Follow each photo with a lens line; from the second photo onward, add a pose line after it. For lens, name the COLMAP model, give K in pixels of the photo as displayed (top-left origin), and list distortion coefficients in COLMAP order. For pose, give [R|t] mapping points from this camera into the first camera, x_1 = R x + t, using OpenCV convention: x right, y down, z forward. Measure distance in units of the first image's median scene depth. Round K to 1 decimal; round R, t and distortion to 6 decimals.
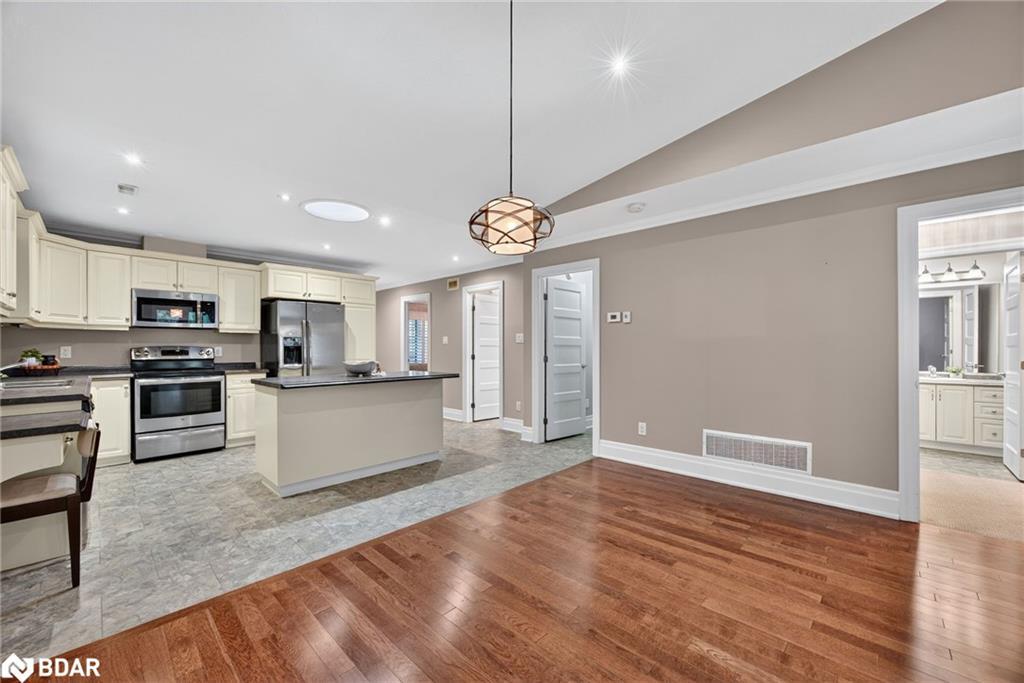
lens RADIAL K [[400.1, 0, 516.7], [0, 400.1, 345.2], [0, 0, 1]] dist [-0.027622, 0.010608]
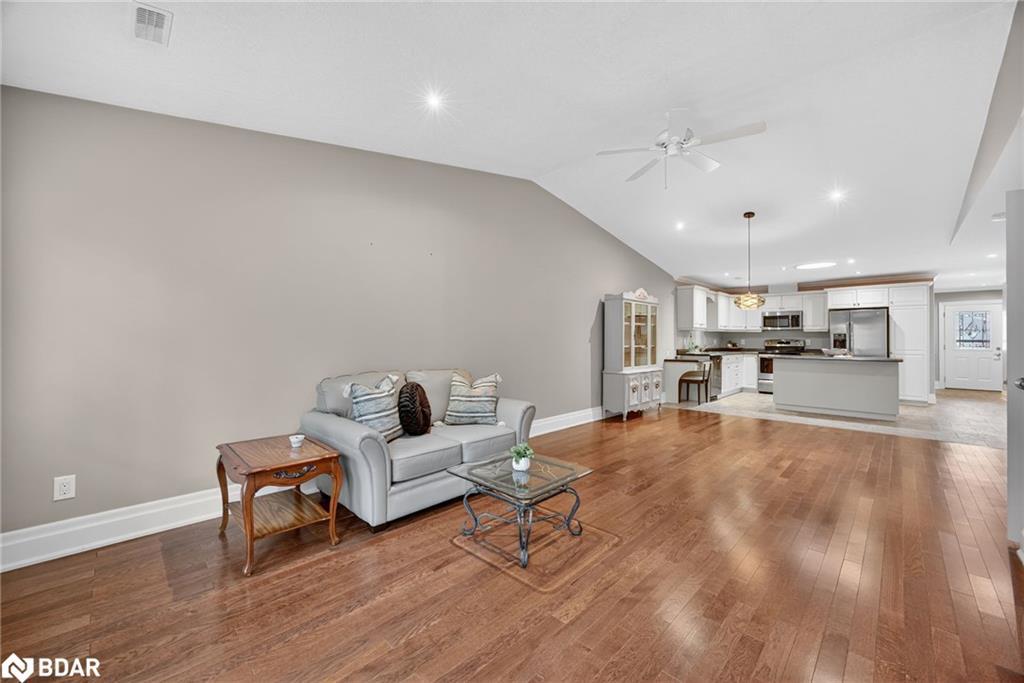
lens RADIAL K [[397.5, 0, 514.0], [0, 397.5, 340.9], [0, 0, 1]] dist [-0.025905, 0.010384]
pose [[-0.027892, 0.004513, -0.999601, 1.218899], [0.003988, 0.999982, 0.004404, -0.004130], [0.999603, -0.003864, -0.027910, -0.291232]]
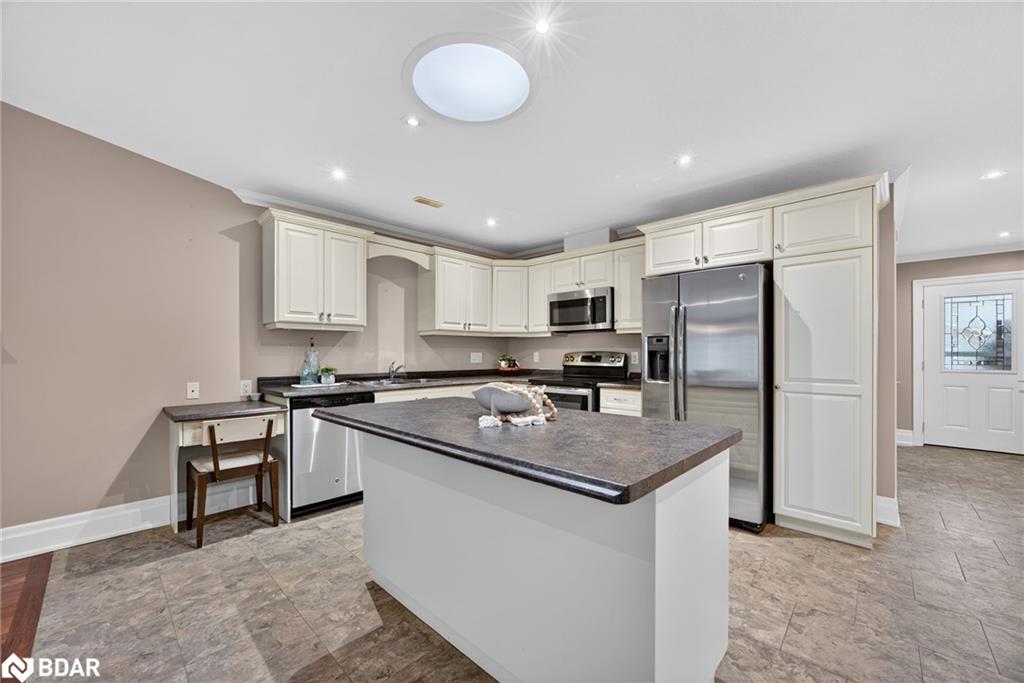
lens RADIAL K [[399.1, 0, 517.9], [0, 399.1, 352.5], [0, 0, 1]] dist [-0.052353, 0.027343]
pose [[0.001502, 0.000390, -0.999999, 0.046451], [0.006849, 0.999976, 0.000401, 0.004073], [0.999975, -0.006849, 0.001499, 0.932759]]
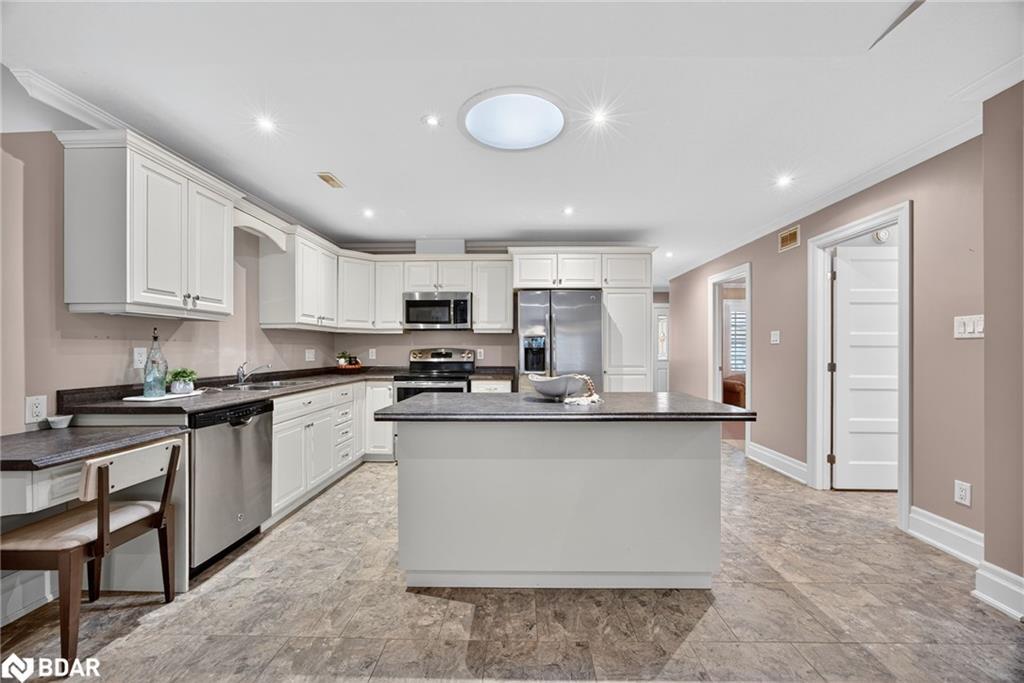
lens RADIAL K [[395.2, 0, 515.1], [0, 395.2, 350.6], [0, 0, 1]] dist [-0.028344, 0.009505]
pose [[0.668805, 0.002473, -0.743434, -0.009418], [0.005248, 0.999954, 0.008047, 0.001546], [0.743419, -0.009283, 0.668761, 0.533397]]
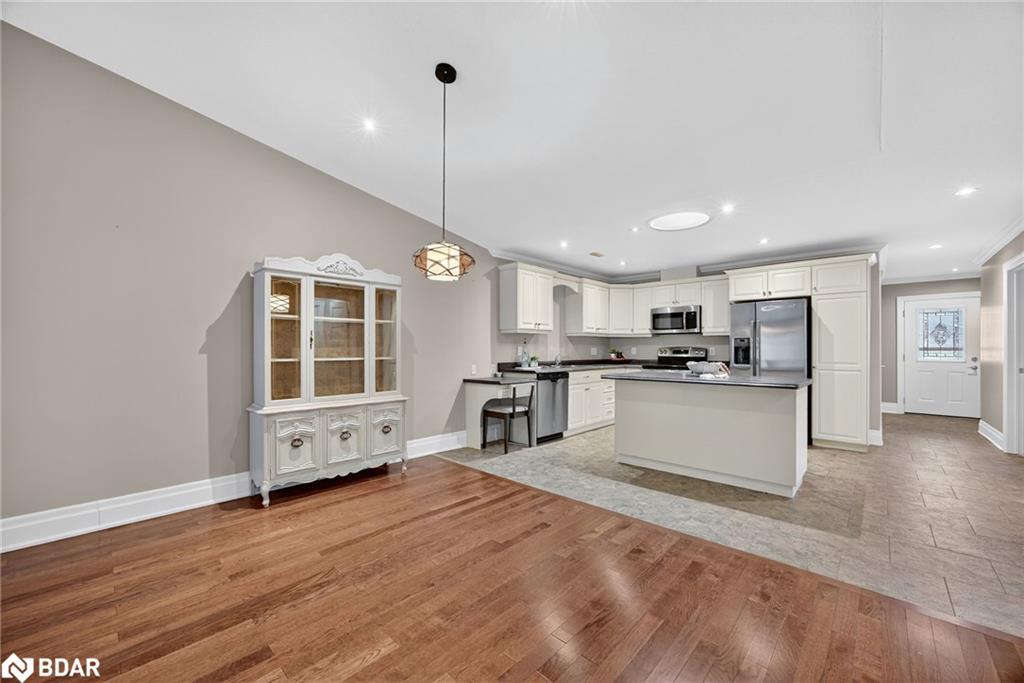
lens RADIAL K [[399.1, 0, 517.9], [0, 399.1, 352.5], [0, 0, 1]] dist [-0.052353, 0.027343]
pose [[0.002533, 0.010510, -0.999942, 0.538583], [0.006295, 0.999925, 0.010526, 0.003747], [0.999977, -0.006321, 0.002466, 0.496446]]
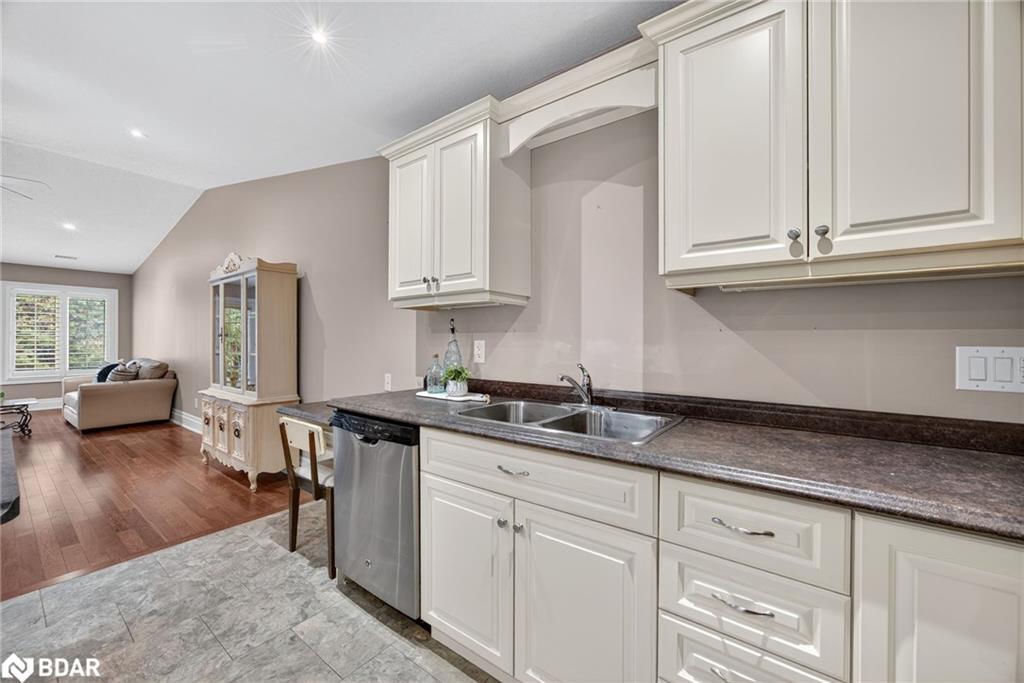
lens RADIAL K [[397.5, 0, 514.0], [0, 397.5, 340.9], [0, 0, 1]] dist [-0.025905, 0.010384]
pose [[-0.993932, -0.000497, -0.109993, -0.764000], [0.000235, 0.999978, -0.006642, 0.002695], [0.109994, -0.006628, -0.993910, 1.034508]]
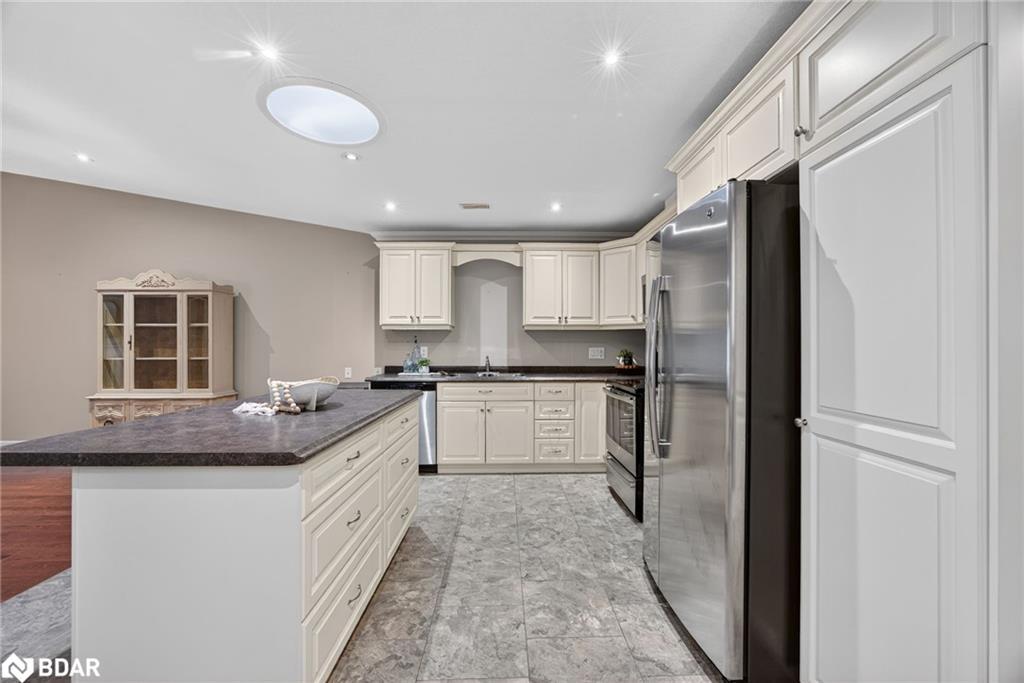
lens RADIAL K [[400.1, 0, 516.7], [0, 400.1, 345.2], [0, 0, 1]] dist [-0.027622, 0.010608]
pose [[-0.712331, -0.000209, -0.701844, -0.216053], [0.006512, 0.999955, -0.006907, 0.003644], [0.701813, -0.009490, -0.712298, 1.419306]]
